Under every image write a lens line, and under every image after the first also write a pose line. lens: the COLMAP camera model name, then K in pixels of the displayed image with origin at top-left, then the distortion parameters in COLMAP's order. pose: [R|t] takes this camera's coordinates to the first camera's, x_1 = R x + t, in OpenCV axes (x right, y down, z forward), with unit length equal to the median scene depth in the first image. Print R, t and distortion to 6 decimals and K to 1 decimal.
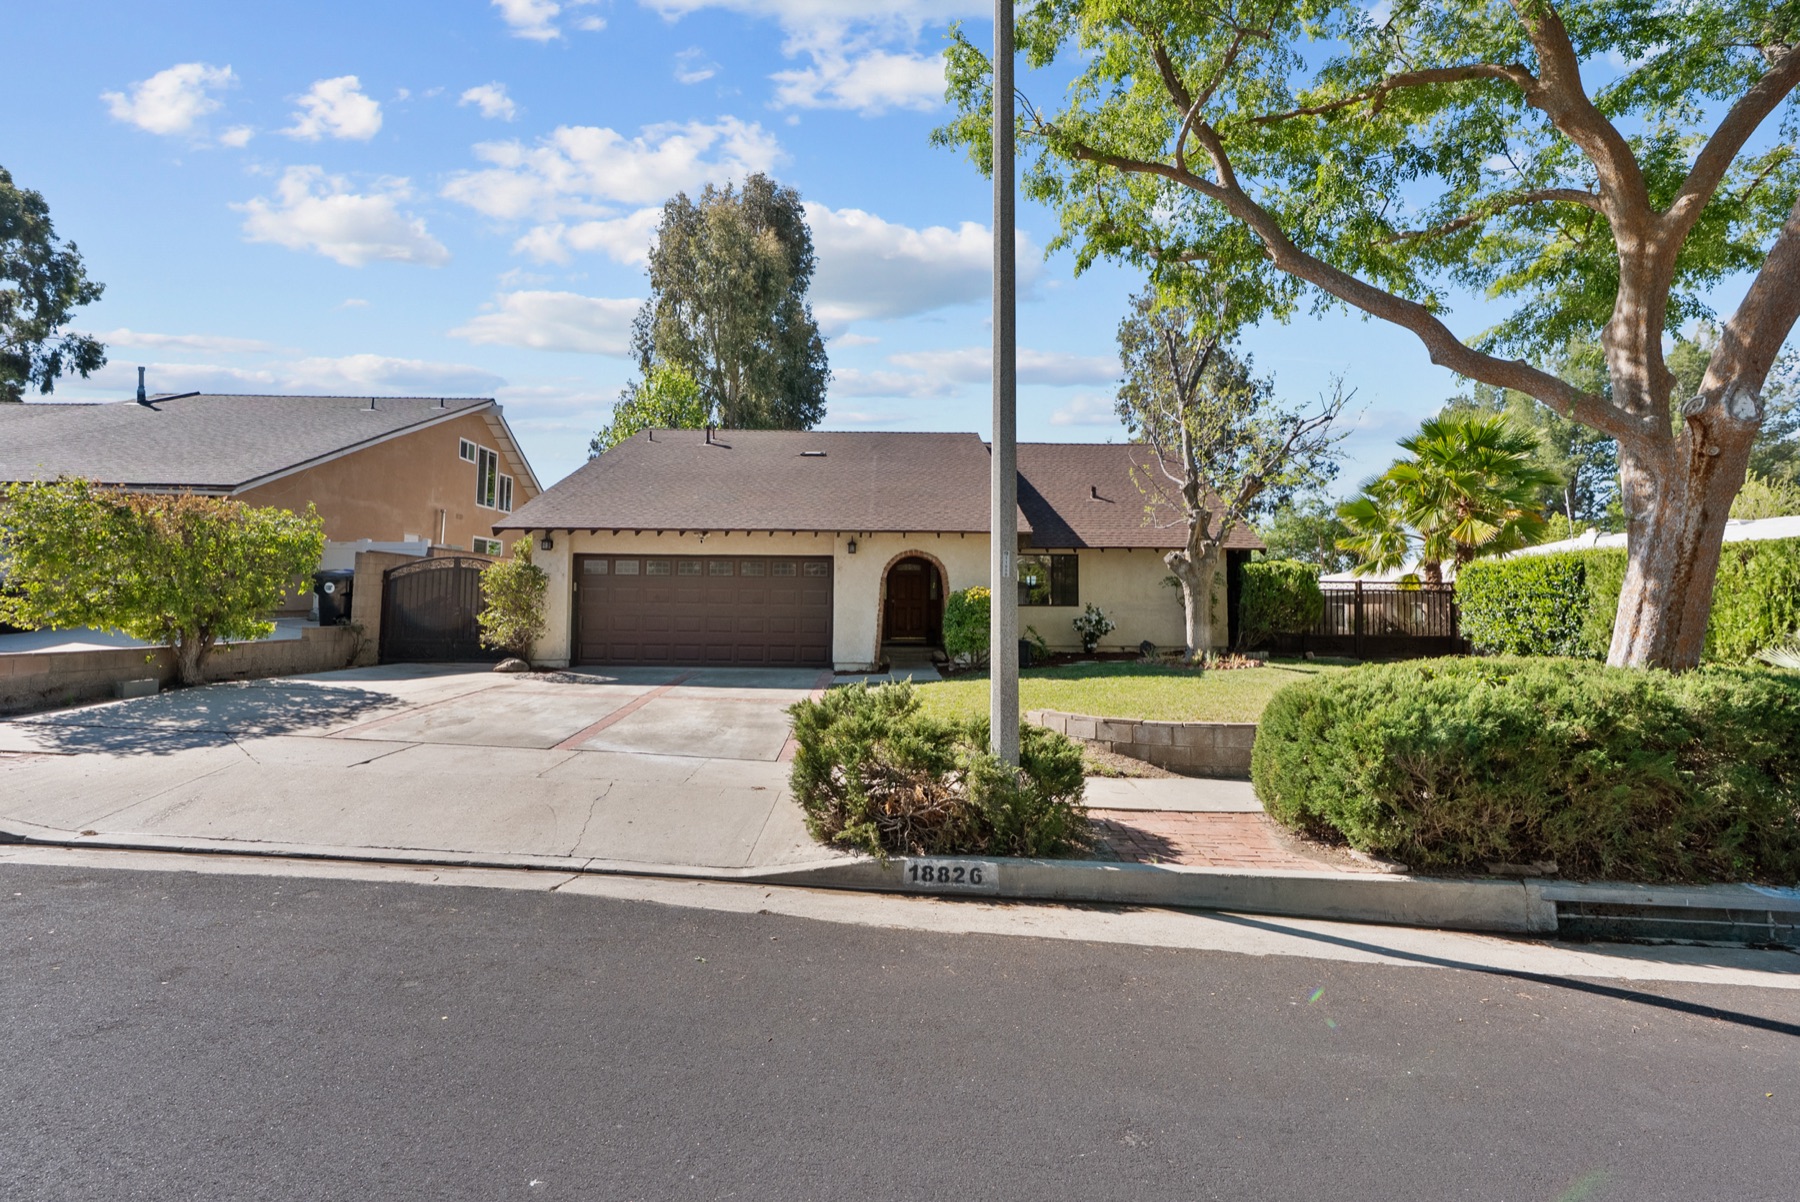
lens RADIAL K [[856.6, 0, 900.0], [0, 856.6, 601.0], [0, 0, 1]] dist [-0.002893, -0.000122]
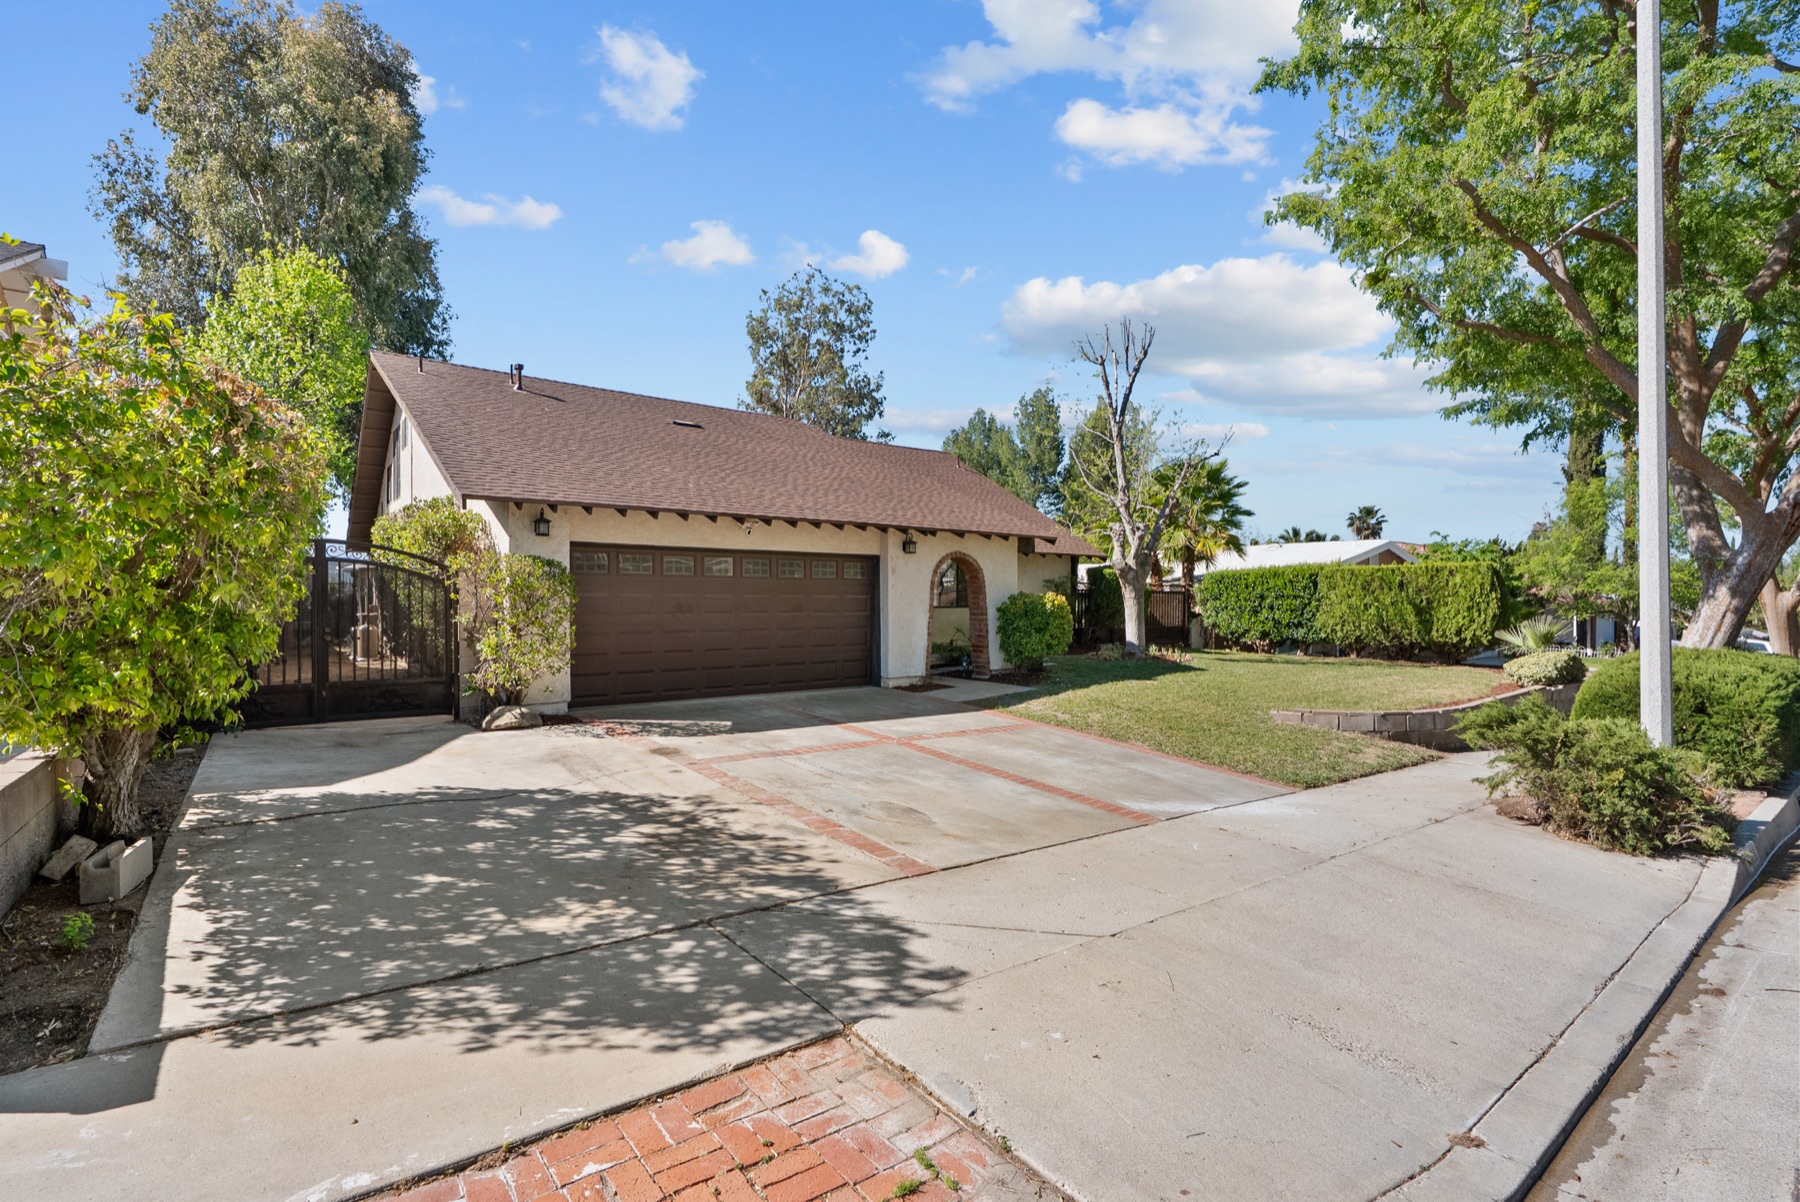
lens RADIAL K [[843.2, 0, 900.0], [0, 843.2, 601.0], [0, 0, 1]] dist [0.002868, 0.000410]
pose [[0.766291, -0.009543, 0.642423, -0.616637], [0.001318, 0.999911, 0.013281, -0.018281], [-0.642492, -0.009330, 0.766235, 0.338893]]
